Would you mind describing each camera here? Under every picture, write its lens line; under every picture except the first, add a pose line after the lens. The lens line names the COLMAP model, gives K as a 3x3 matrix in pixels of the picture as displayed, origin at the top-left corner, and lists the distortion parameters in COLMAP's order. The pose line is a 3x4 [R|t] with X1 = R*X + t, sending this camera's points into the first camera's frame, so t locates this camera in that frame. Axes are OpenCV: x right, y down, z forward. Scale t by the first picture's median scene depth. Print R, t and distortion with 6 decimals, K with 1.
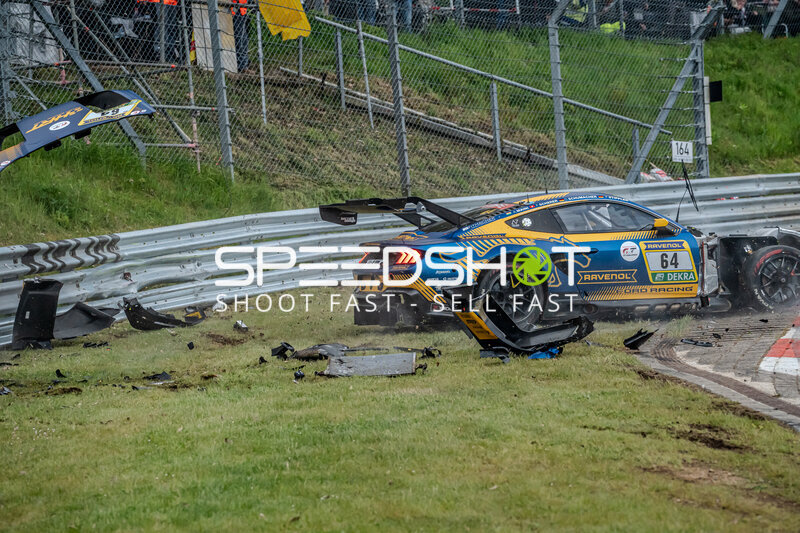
lens RADIAL K [[4401.1, 0, 400.0], [0, 4401.1, 266.5], [0, 0, 1]] dist [3.794560, 18.019430]
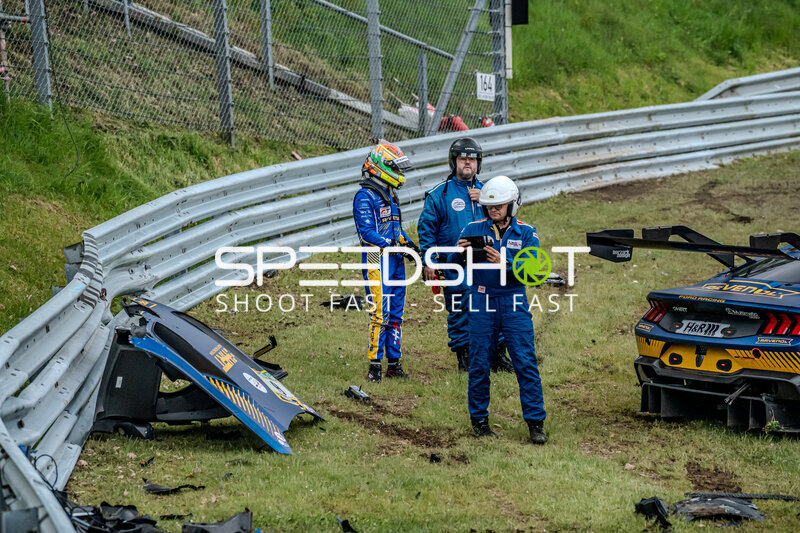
lens RADIAL K [[4412.7, 0, 400.0], [0, 4412.7, 266.5], [0, 0, 1]] dist [3.767402, 17.301718]
pose [[0.974999, 0.035291, 0.219390, -0.137160], [-0.044320, 0.998355, 0.036369, -0.023939], [-0.217745, -0.045183, 0.974959, 0.250405]]
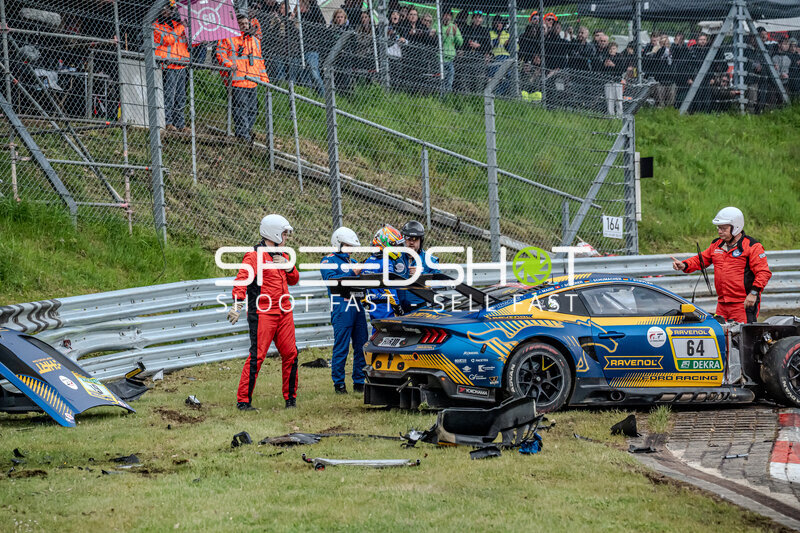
lens RADIAL K [[4412.7, 0, 400.0], [0, 4412.7, 266.5], [0, 0, 1]] dist [3.767402, 17.301718]
pose [[0.998755, 0.034283, 0.036230, -0.020641], [-0.033895, 0.999362, -0.011276, -0.004758], [-0.036593, 0.010034, 0.999280, 0.026610]]
